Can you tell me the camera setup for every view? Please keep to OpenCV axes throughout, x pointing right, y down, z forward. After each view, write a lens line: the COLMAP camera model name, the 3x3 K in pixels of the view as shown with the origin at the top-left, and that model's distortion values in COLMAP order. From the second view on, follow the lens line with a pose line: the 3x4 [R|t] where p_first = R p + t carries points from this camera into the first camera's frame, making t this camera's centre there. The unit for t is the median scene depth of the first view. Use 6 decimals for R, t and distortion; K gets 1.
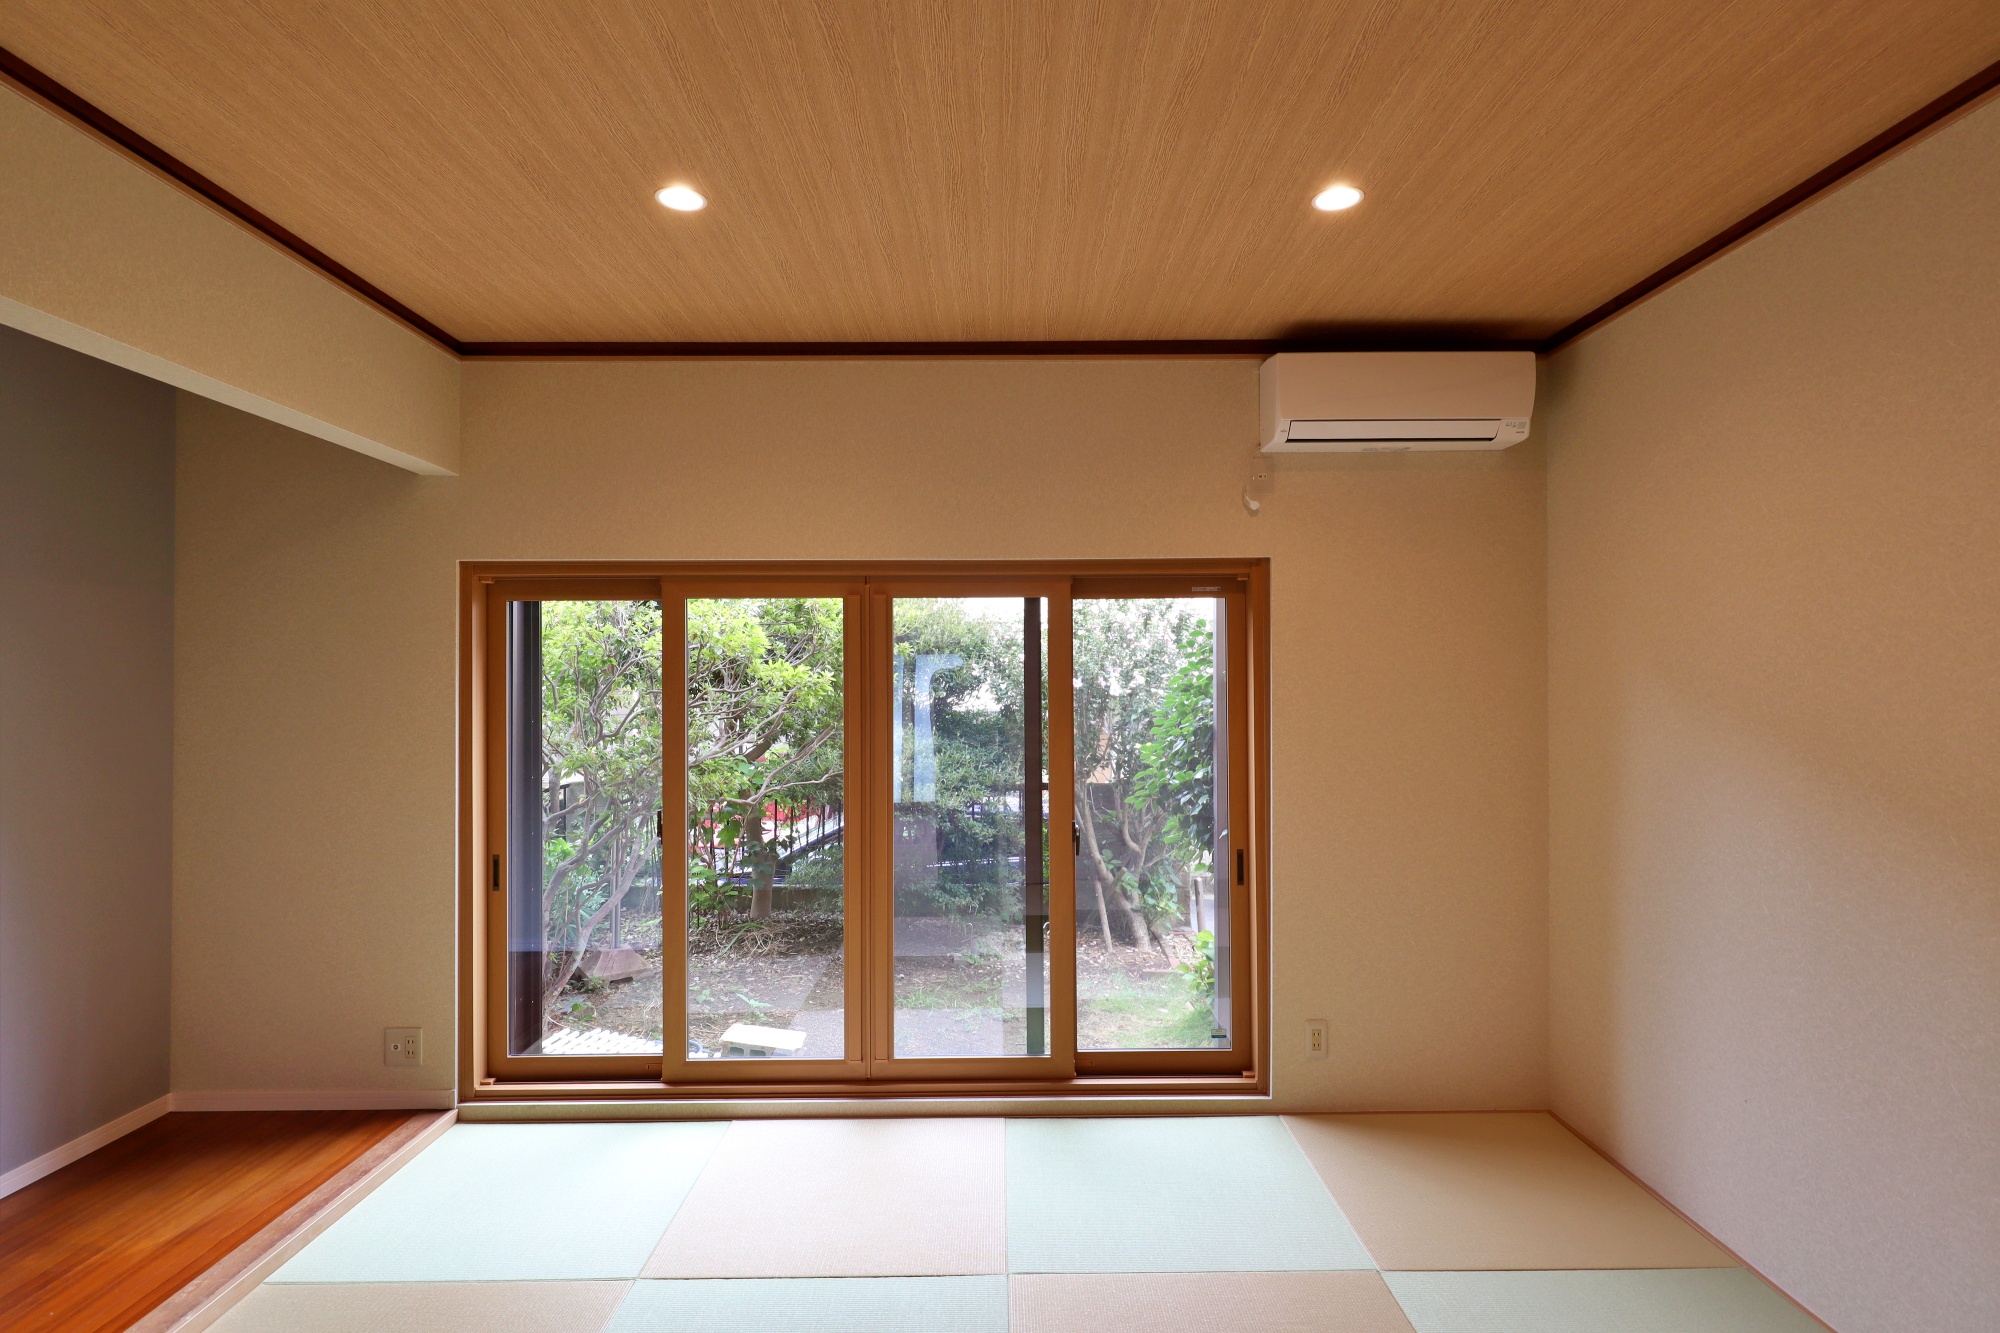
lens RADIAL K [[1024.6, 0, 1000.0], [0, 1024.6, 666.5], [0, 0, 1]] dist [-0.000418, -0.000541]
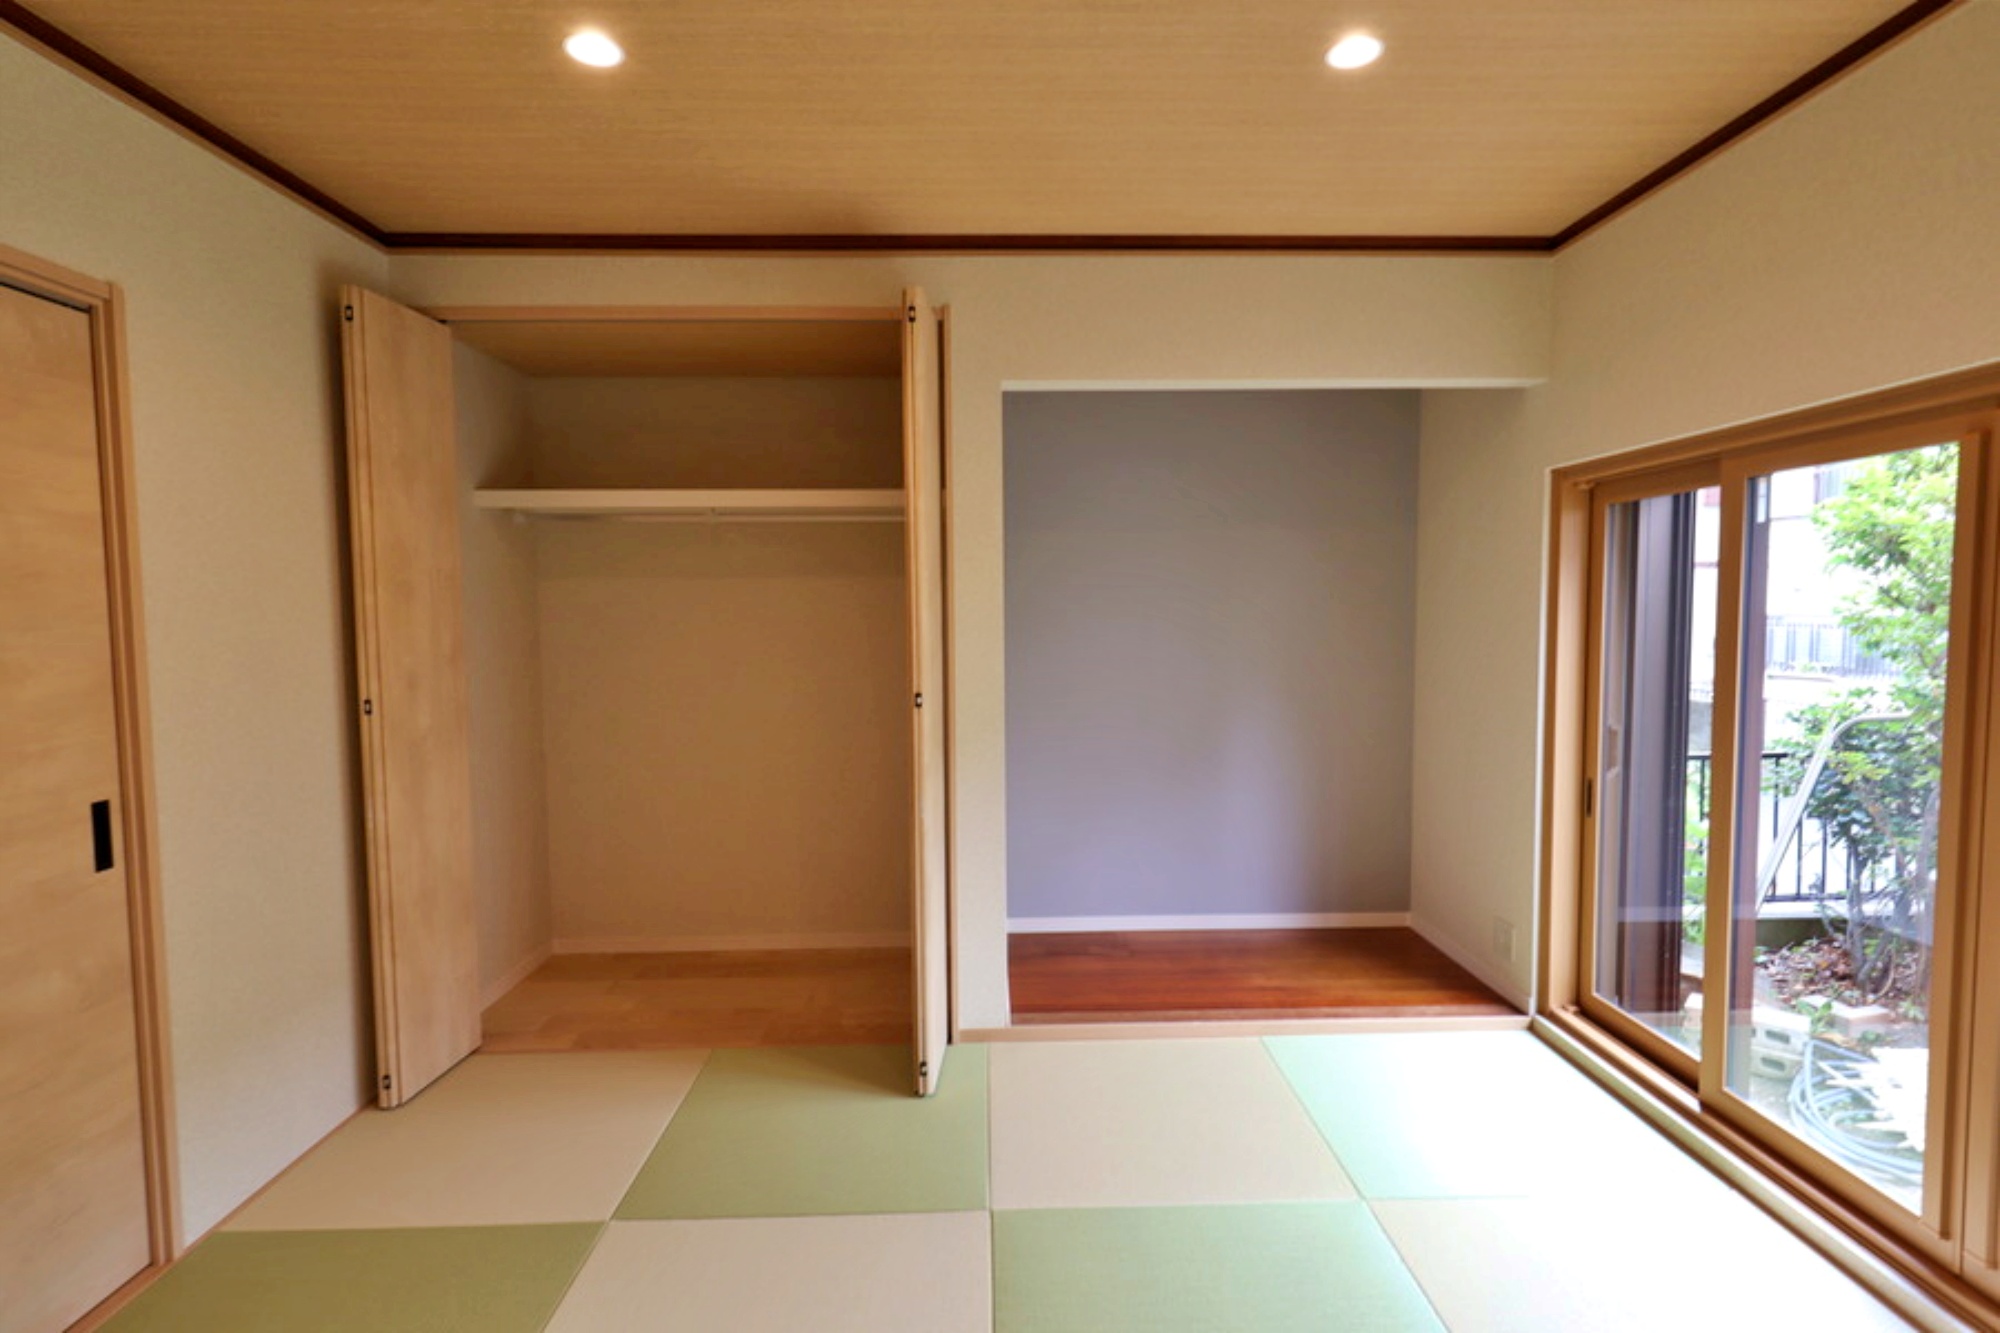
lens RADIAL K [[973.8, 0, 1000.0], [0, 973.8, 666.5], [0, 0, 1]] dist [-0.001366, 0.000380]
pose [[0.013167, 0.065149, -0.997789, 0.394490], [0.028527, 0.997445, 0.065503, 0.007528], [0.999506, -0.029326, 0.011275, 0.466157]]
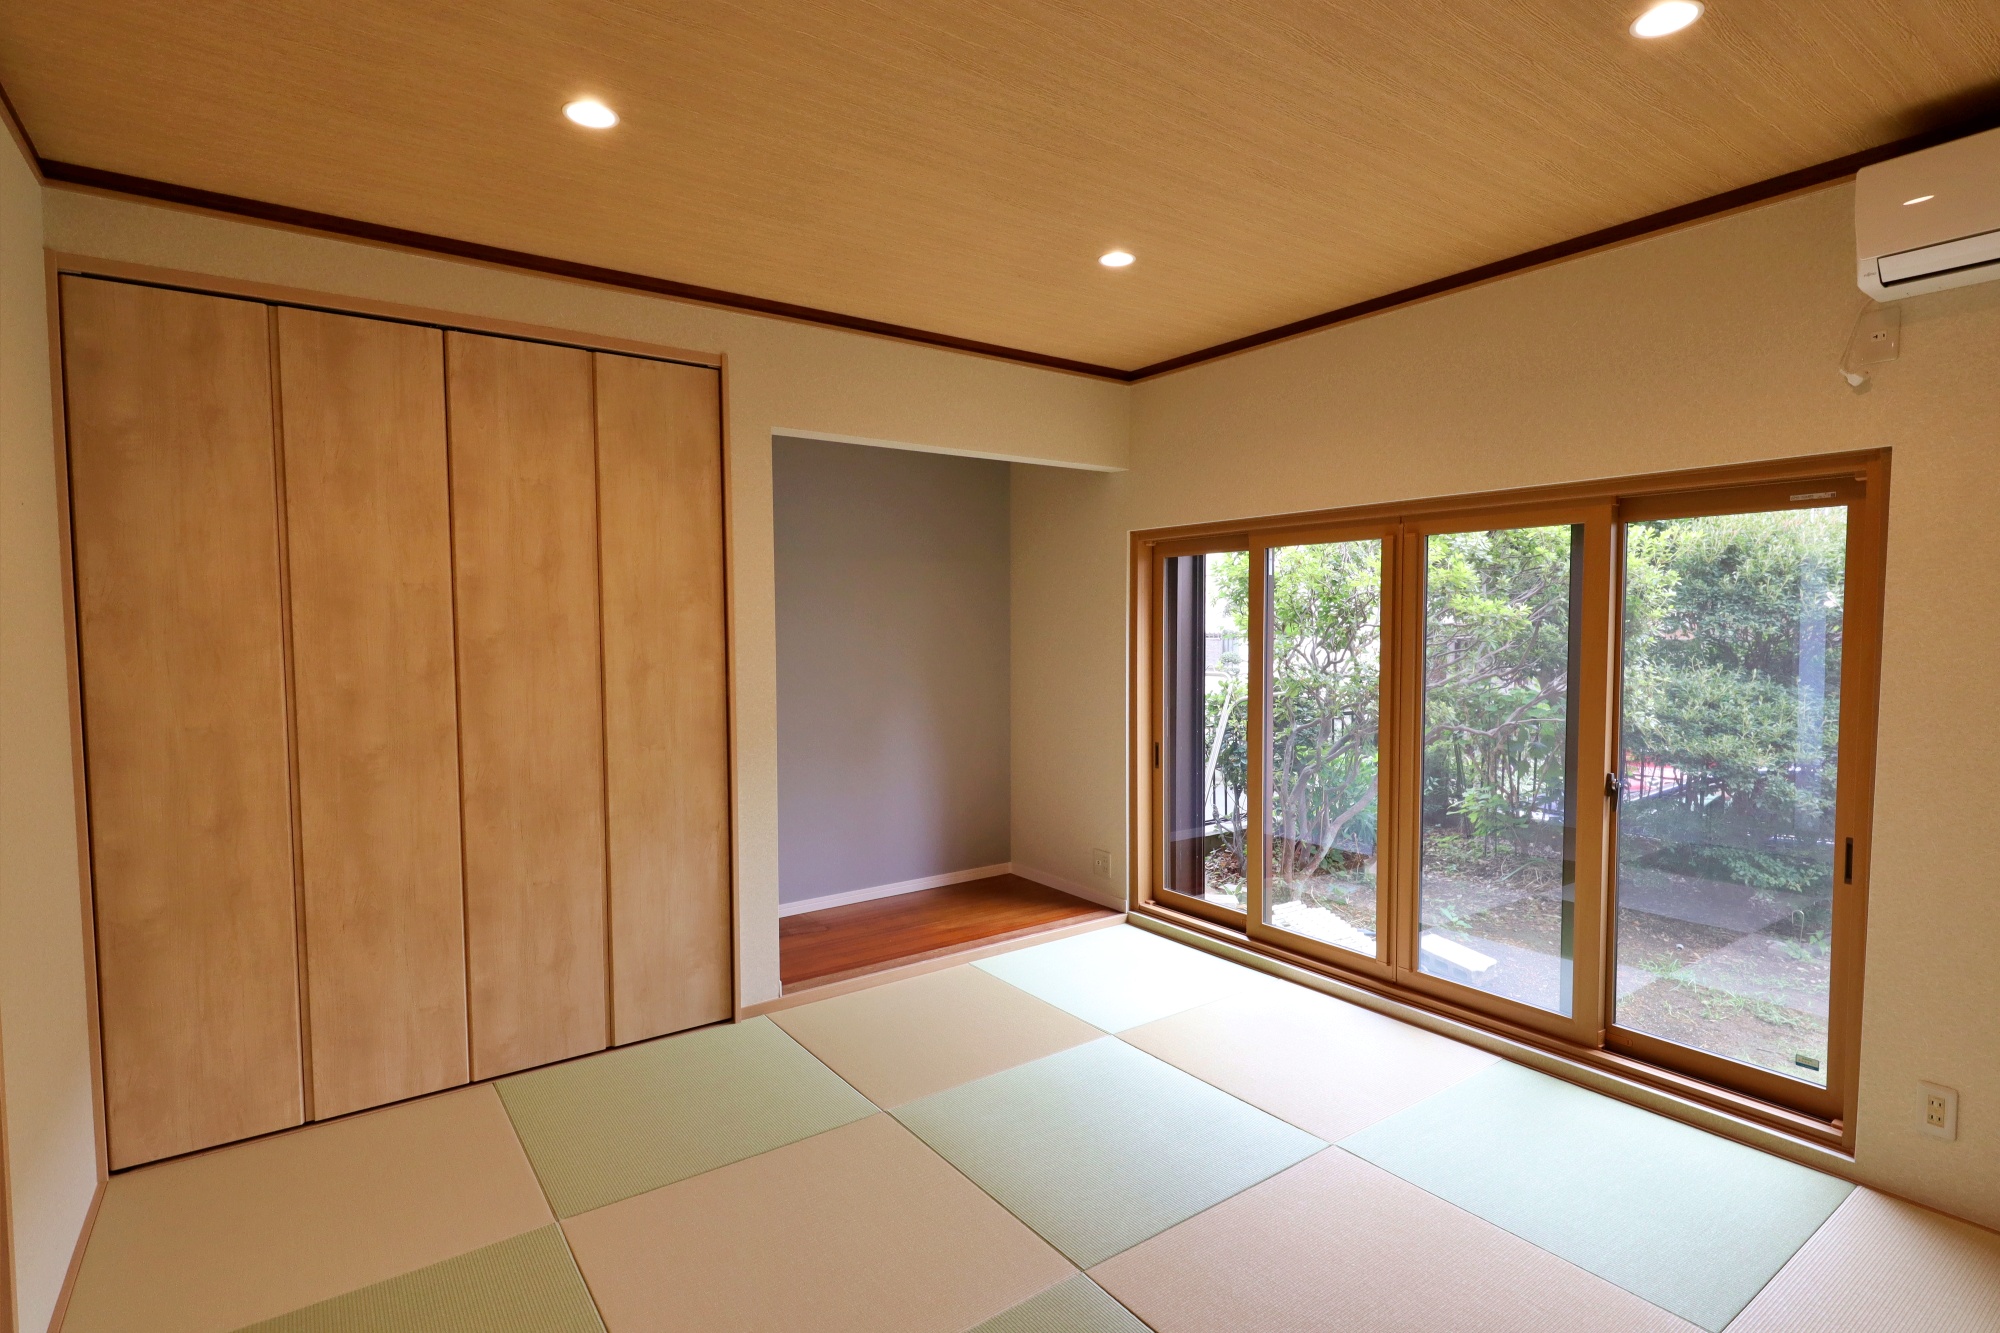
lens RADIAL K [[983.7, 0, 1000.0], [0, 983.7, 666.5], [0, 0, 1]] dist [0.011124, -0.009063]
pose [[0.578414, 0.040986, -0.814713, 0.473340], [0.015687, 0.997993, 0.061344, -0.003202], [0.815592, -0.048263, 0.576611, 0.070527]]
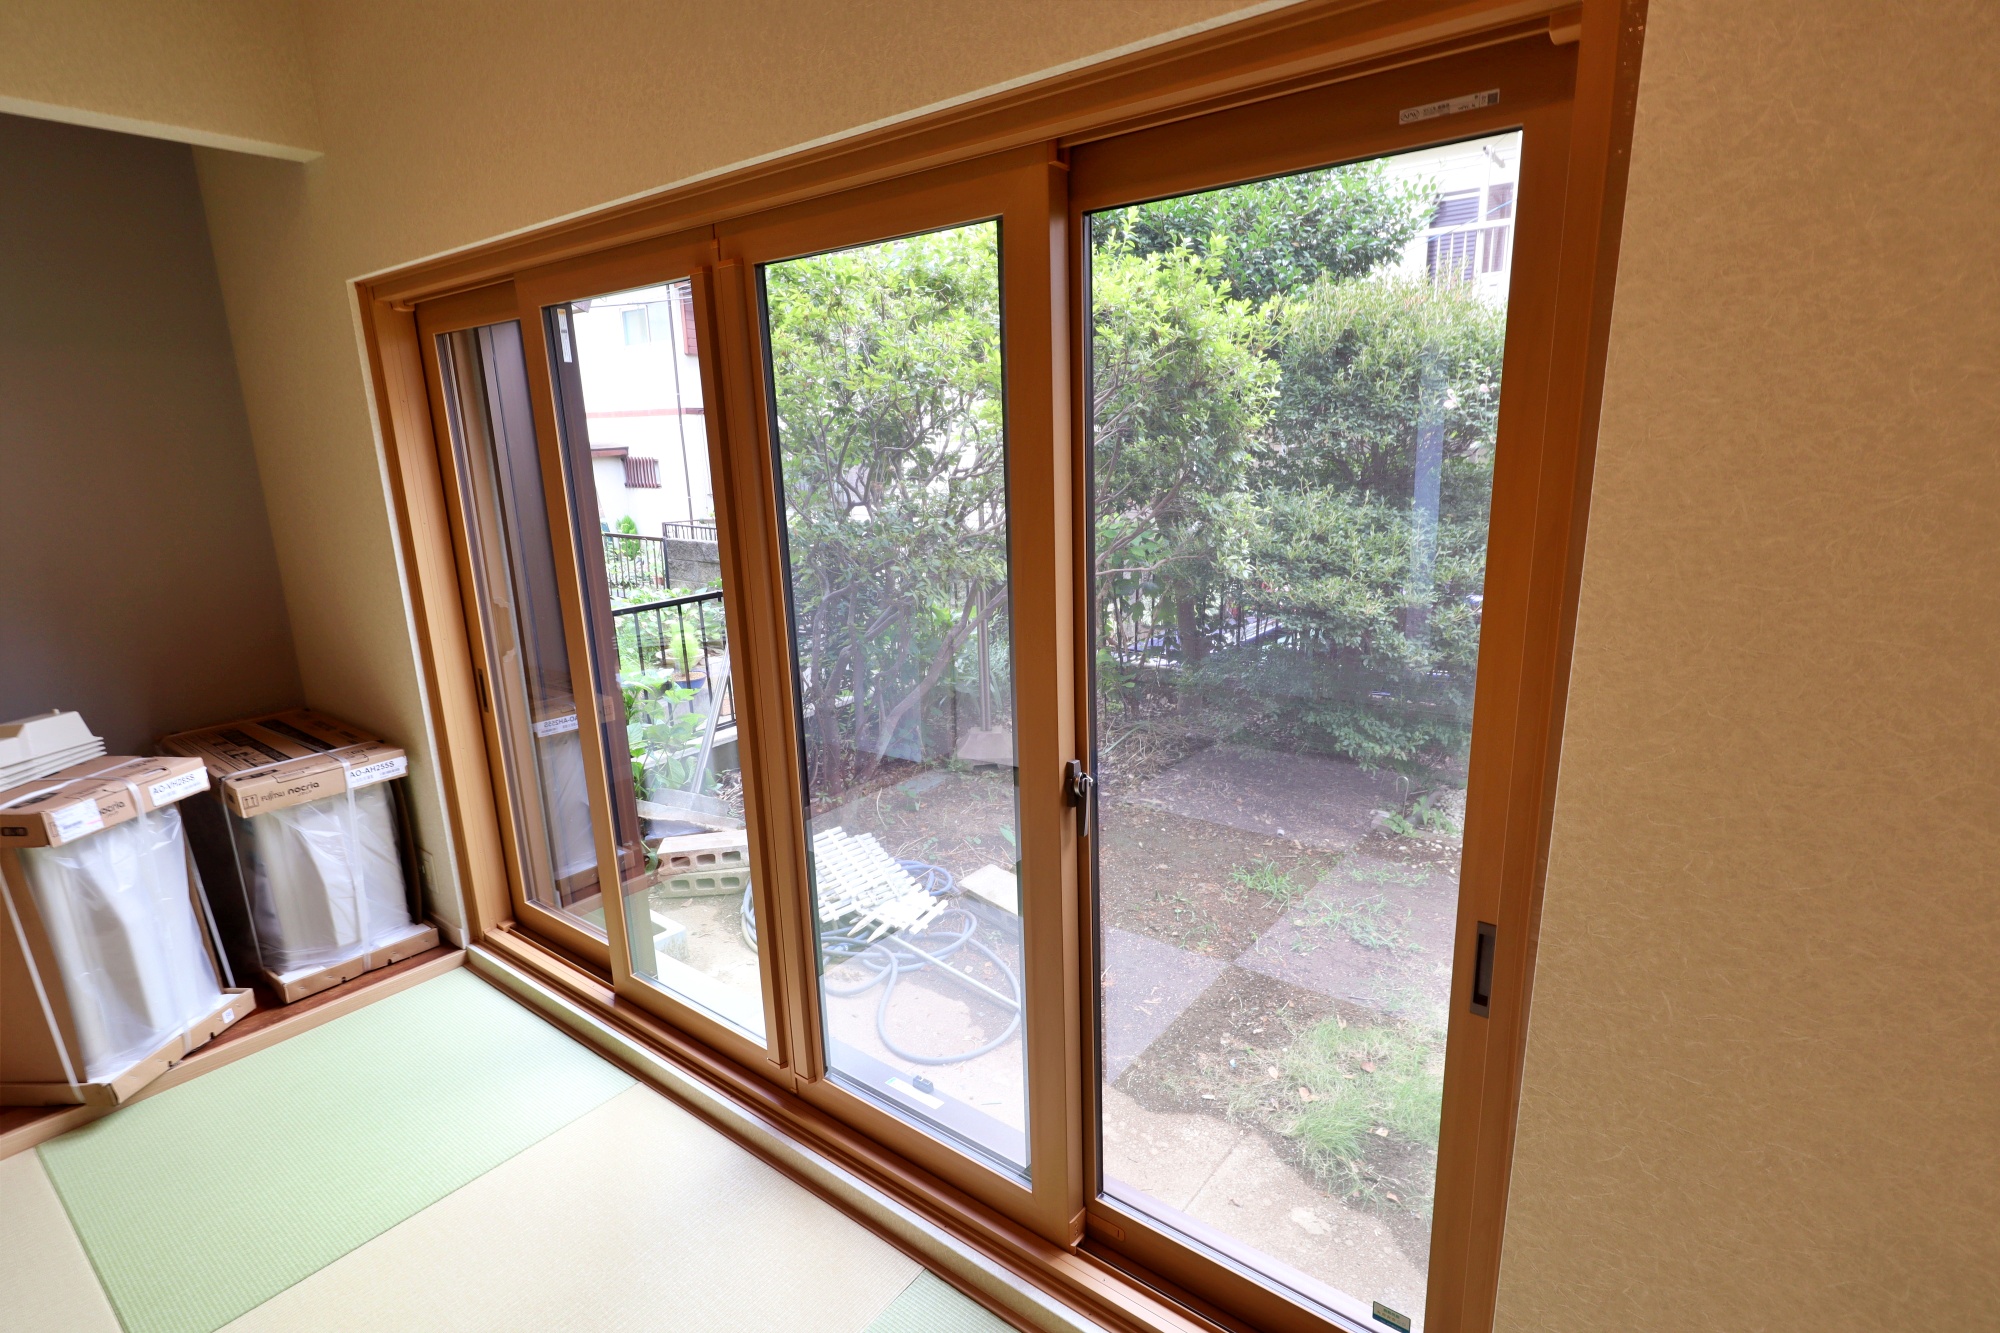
lens RADIAL K [[983.7, 0, 1000.0], [0, 983.7, 666.5], [0, 0, 1]] dist [0.011124, -0.009063]
pose [[0.785972, 0.123543, -0.605793, 0.304175], [0.037528, 0.968492, 0.246201, 0.007269], [0.617123, -0.216241, 0.756571, 0.685316]]
